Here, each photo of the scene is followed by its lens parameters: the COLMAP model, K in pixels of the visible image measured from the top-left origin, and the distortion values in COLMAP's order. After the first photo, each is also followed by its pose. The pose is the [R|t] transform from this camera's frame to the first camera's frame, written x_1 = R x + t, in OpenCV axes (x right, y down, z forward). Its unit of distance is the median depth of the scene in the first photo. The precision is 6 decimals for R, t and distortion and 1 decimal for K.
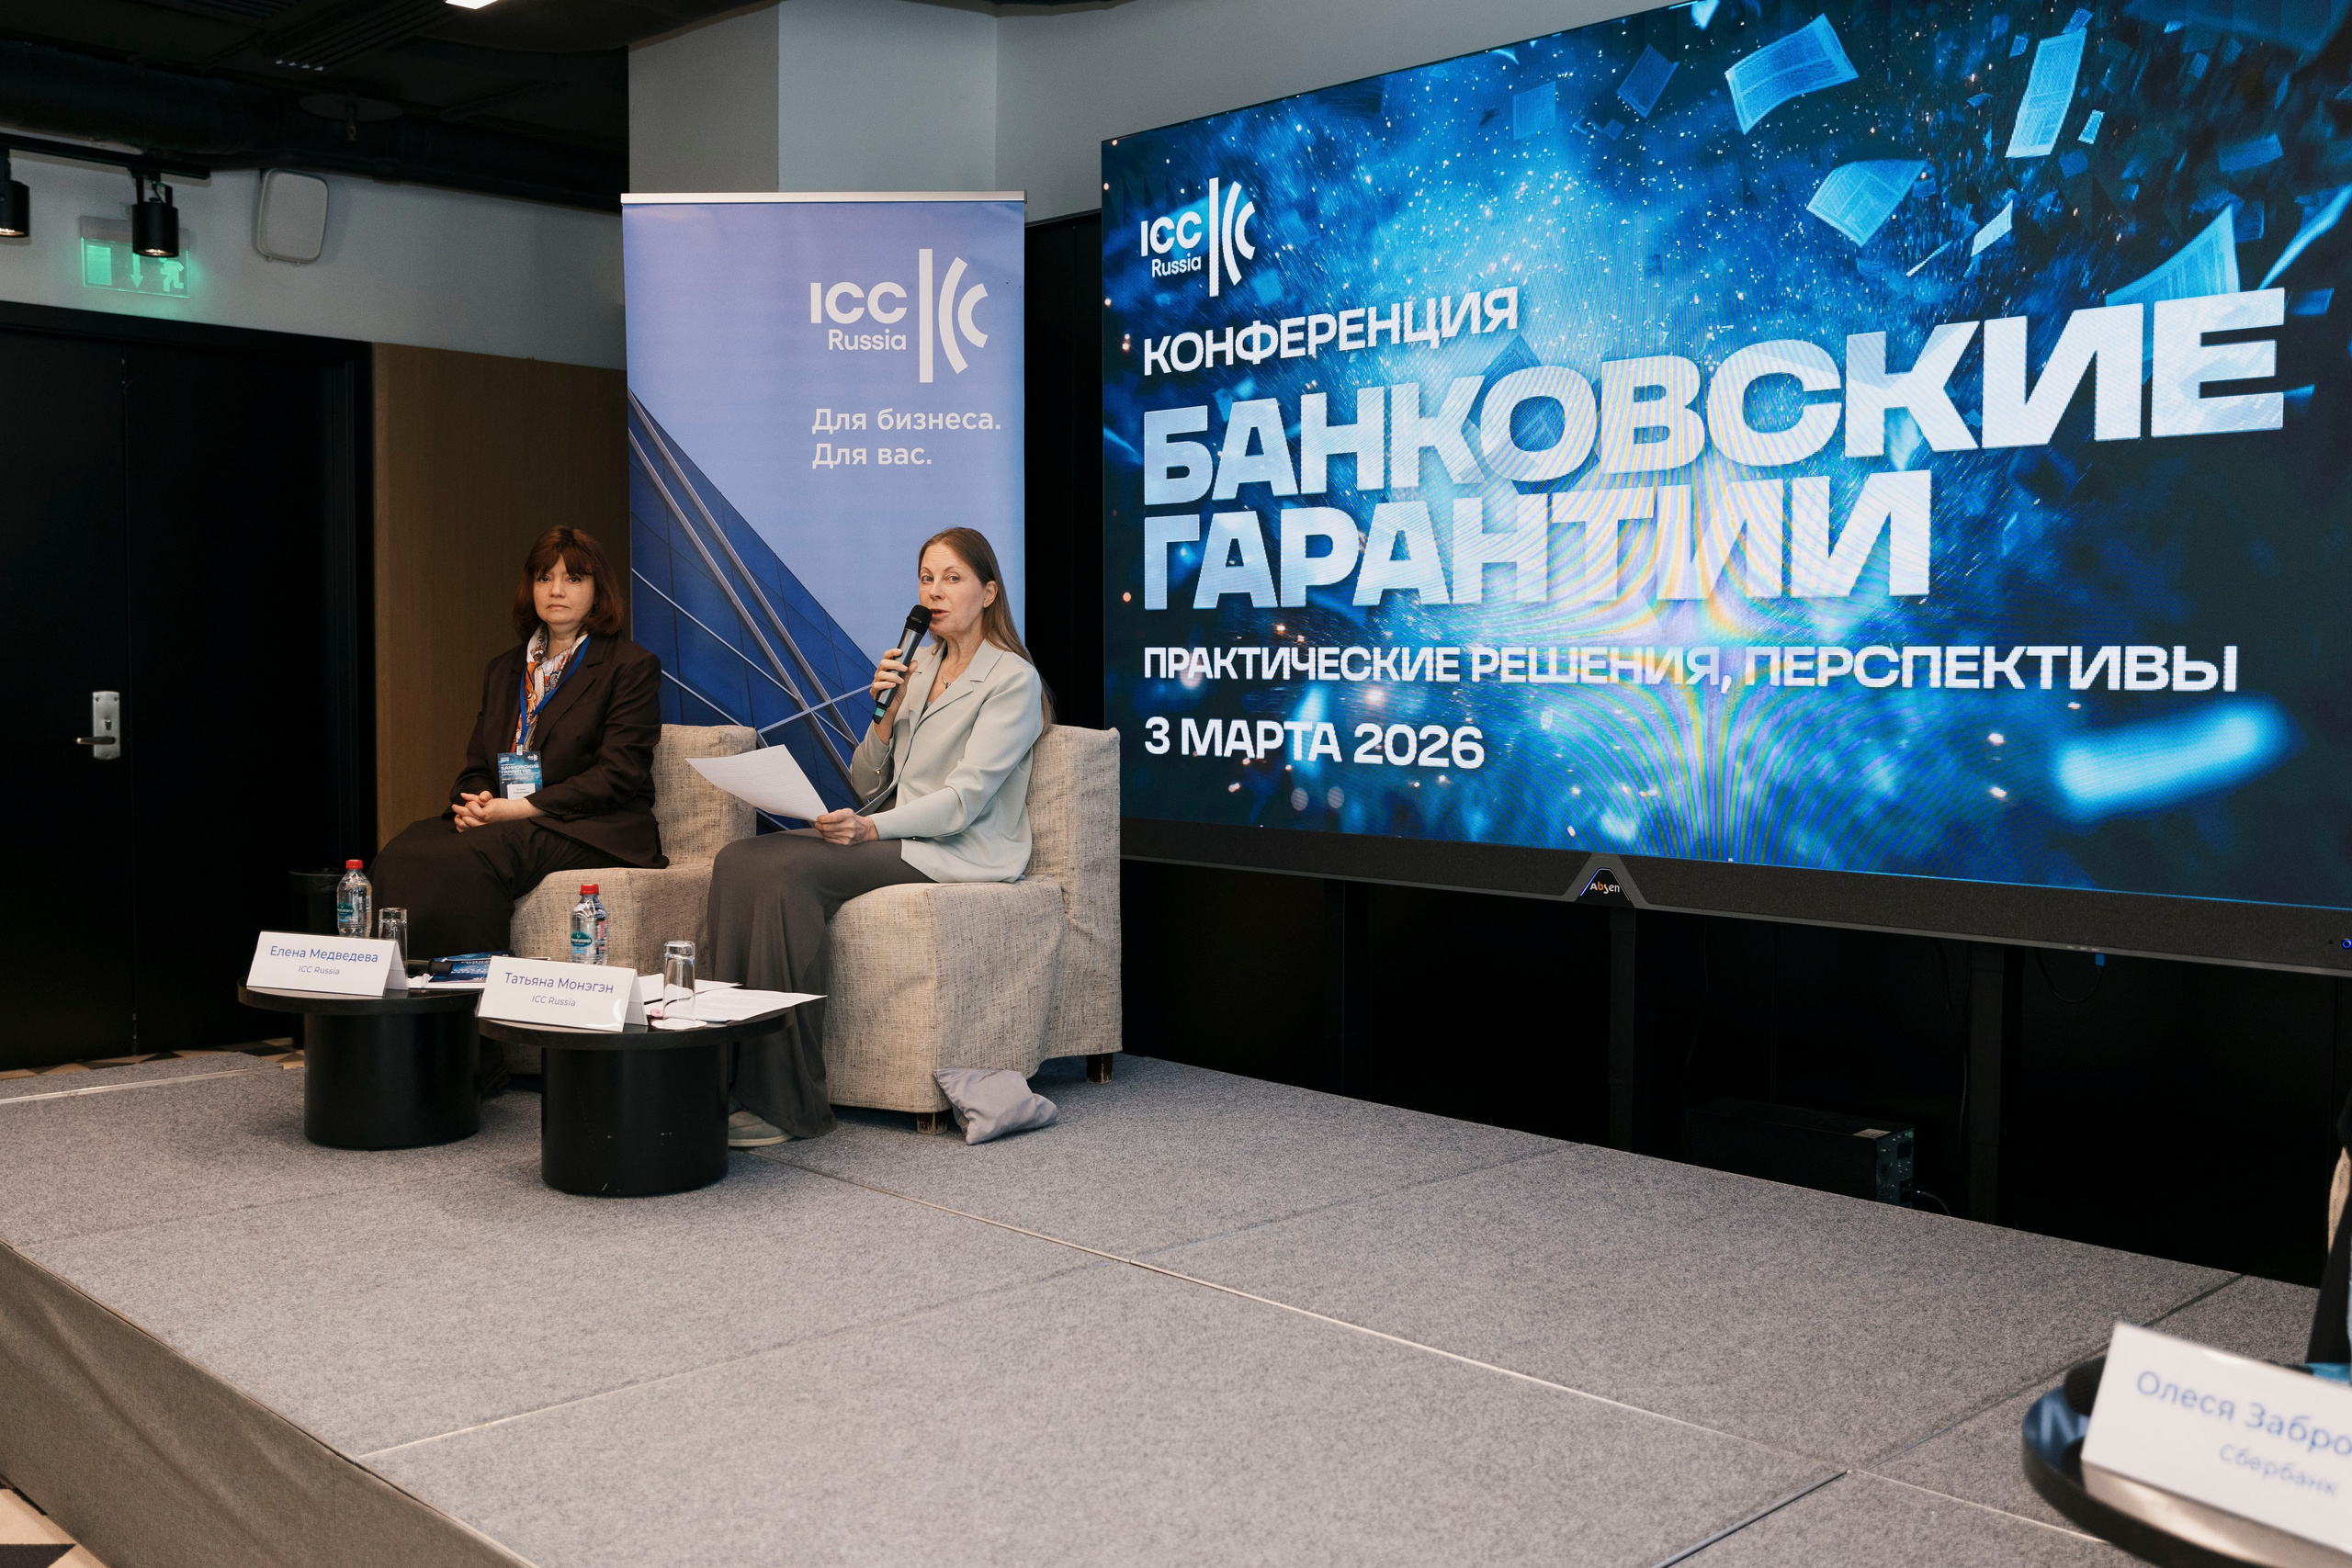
lens RADIAL K [[2165.5, 0, 1176.0], [0, 2165.5, 784.0], [0, 0, 1]] dist [-0.014260, -0.005333]
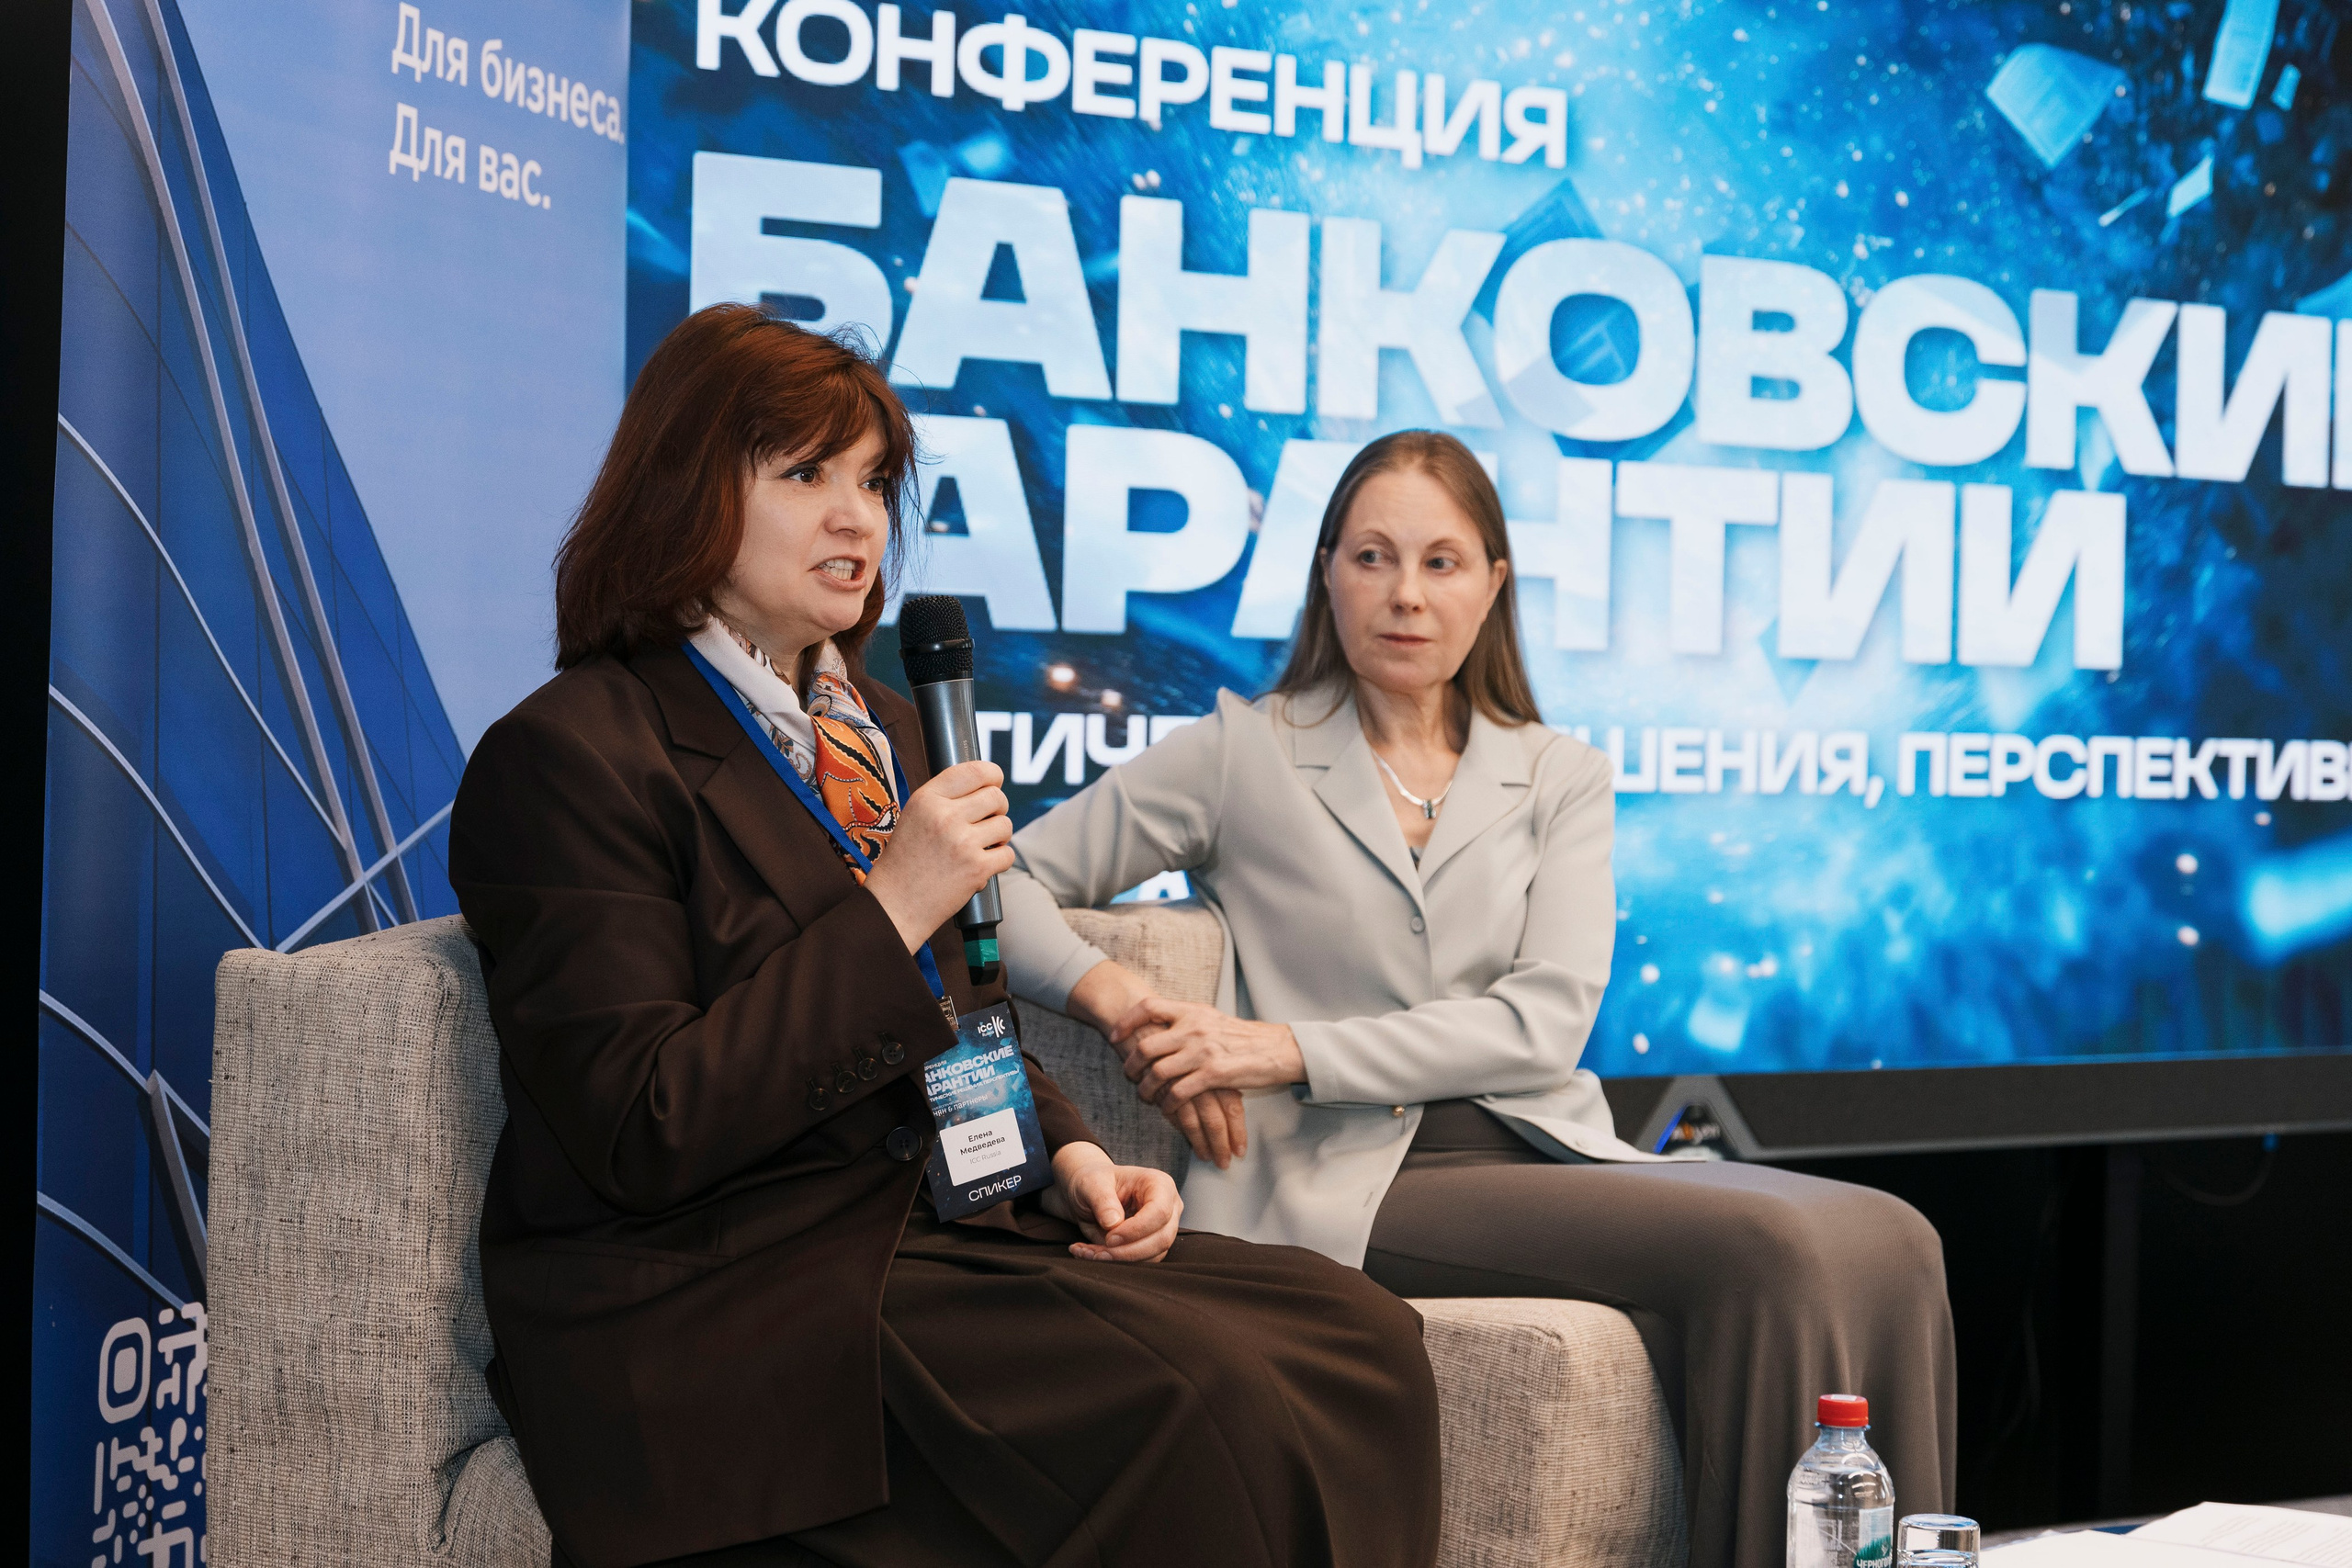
lens RADIAL K [[3784.2, 0, 1176.0], [0, 3784.2, 784.0], [0, 0, 1]] dist [-0.010744, 0.051867]
pose [[0.259009, -0.007582, 0.965845, -0.852965], [0.038545, 0.999254, -0.002492, -0.051493], [-0.965106, 0.037874, 0.259108, 0.871682]]
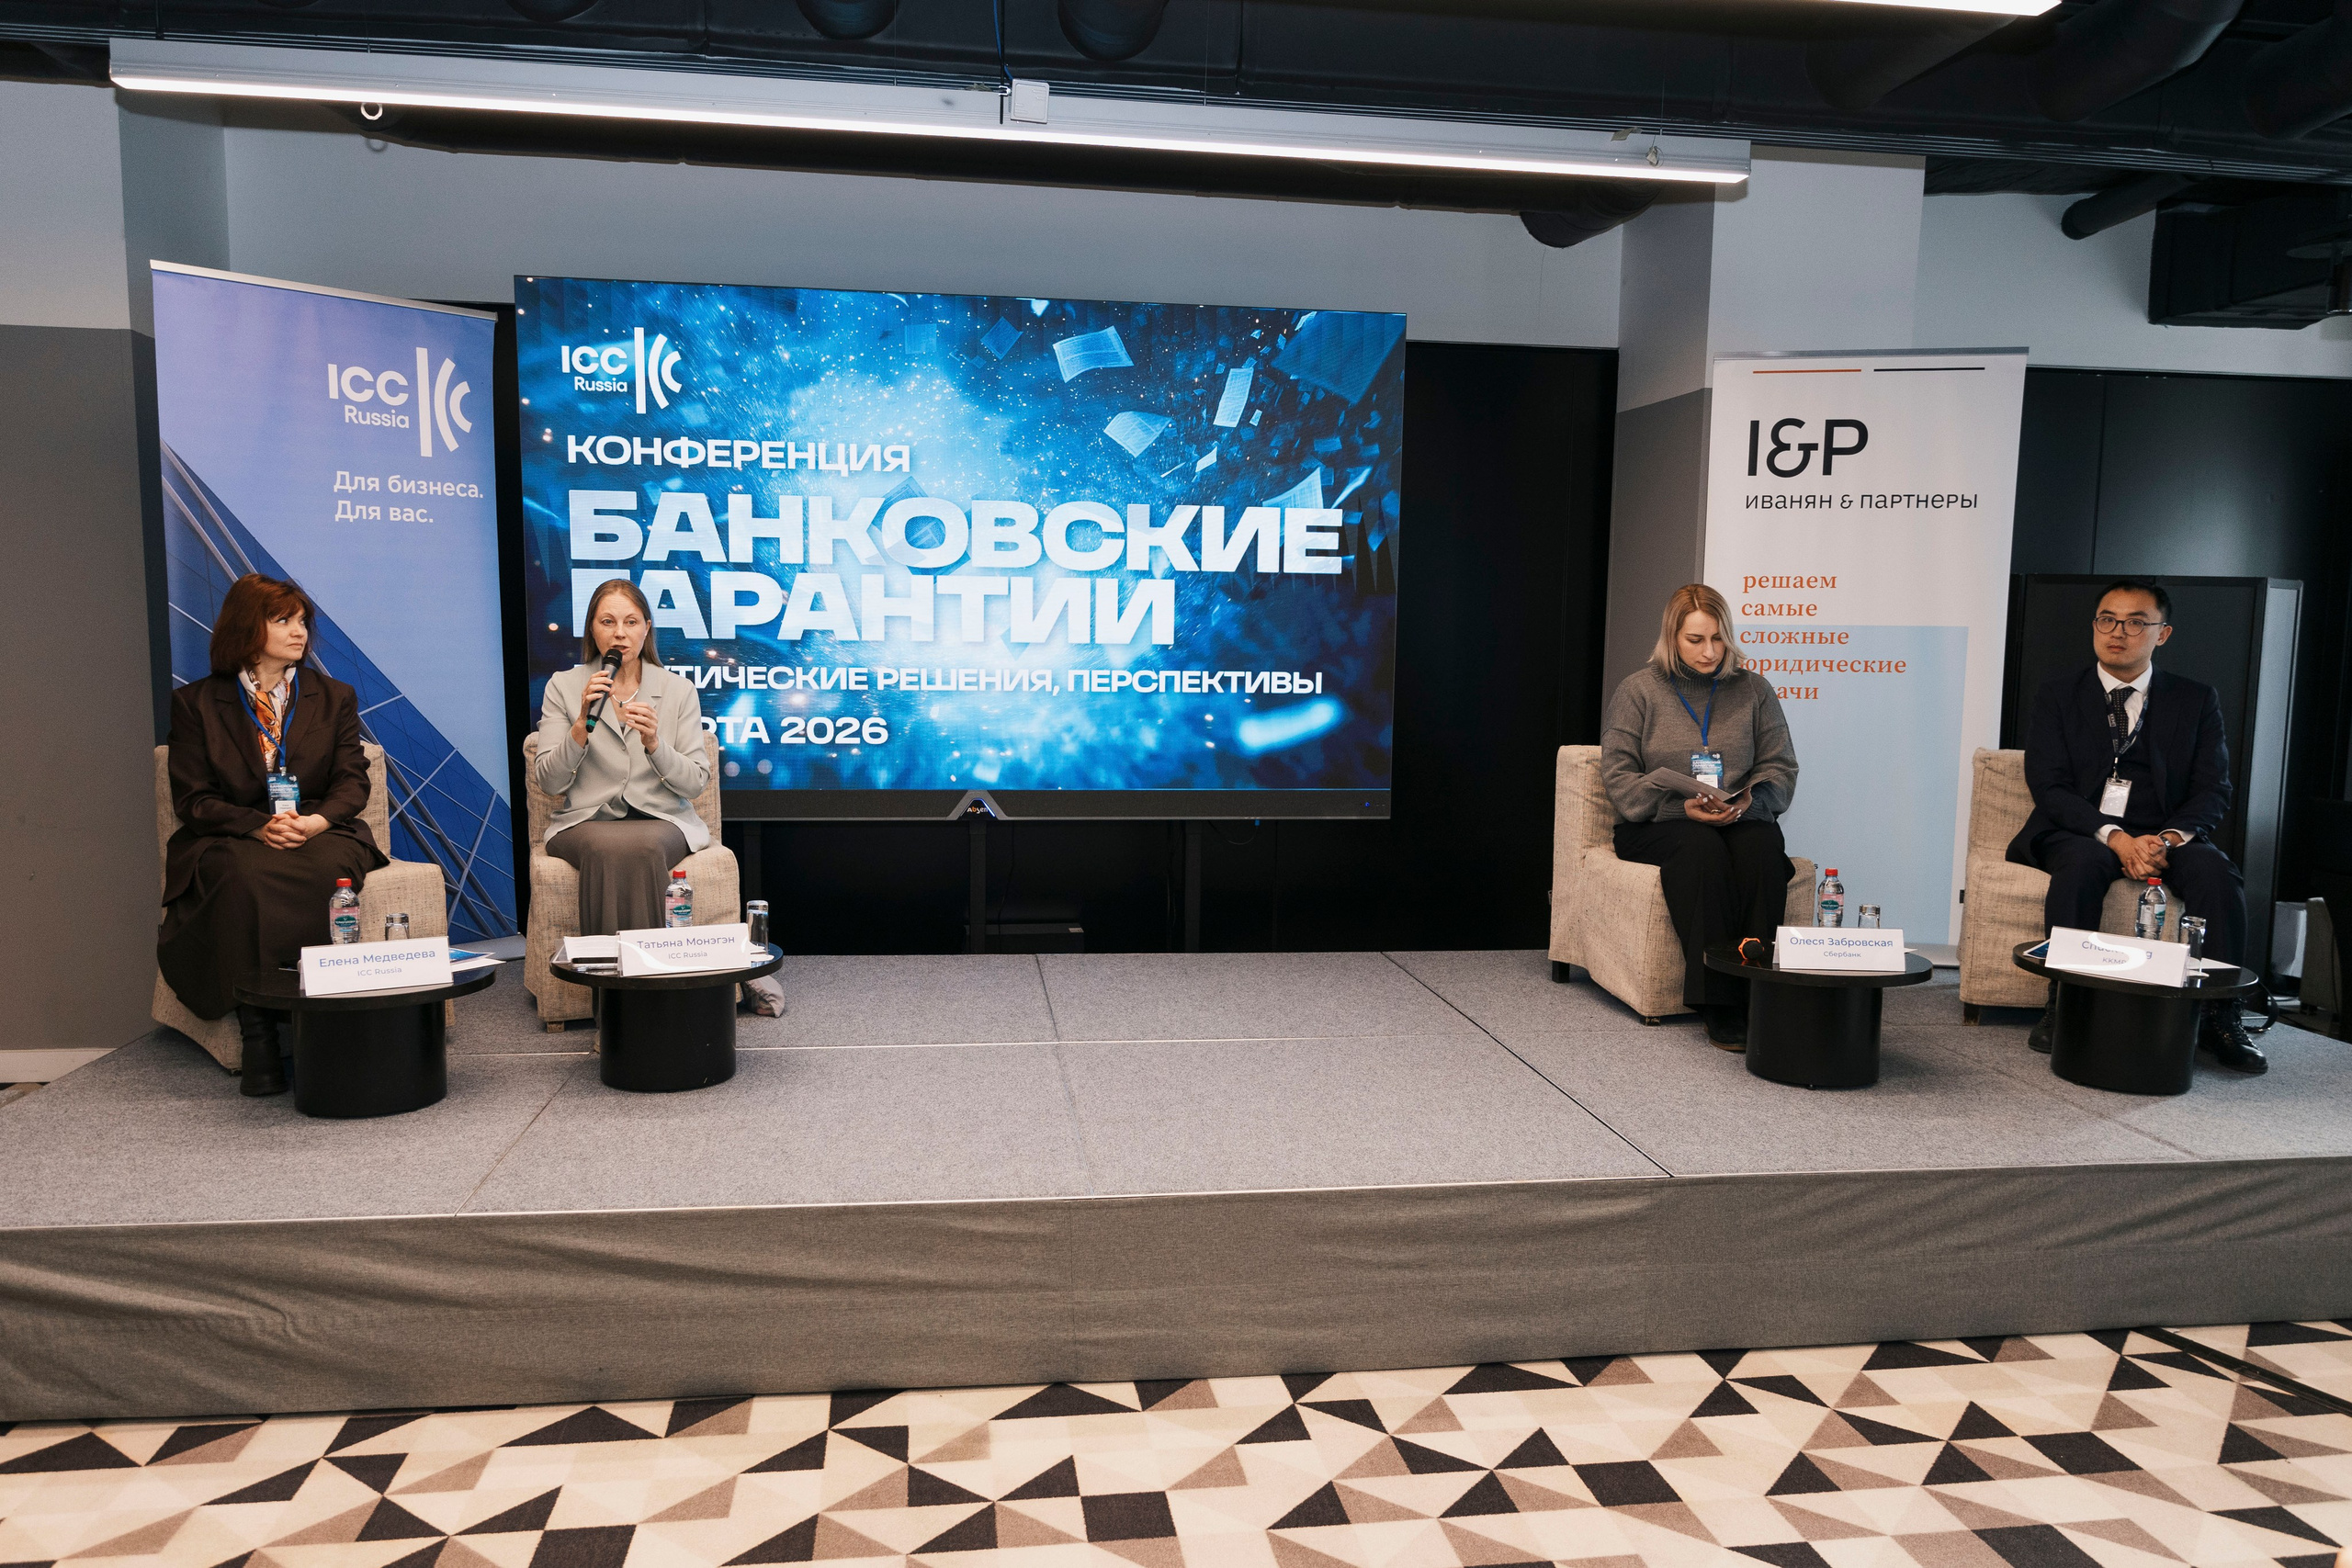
lens RADIAL K [[1661.8, 0, 1179.8], [0, 1661.8, 817.8], [0, 0, 1]] dist [-0.001109, 0.001914]
pose [[0.601695, -0.091920, 0.793419, -0.755034], [0.032715, 0.995359, 0.090505, -0.060085], [-0.798055, -0.028500, 0.601910, 0.082278]]
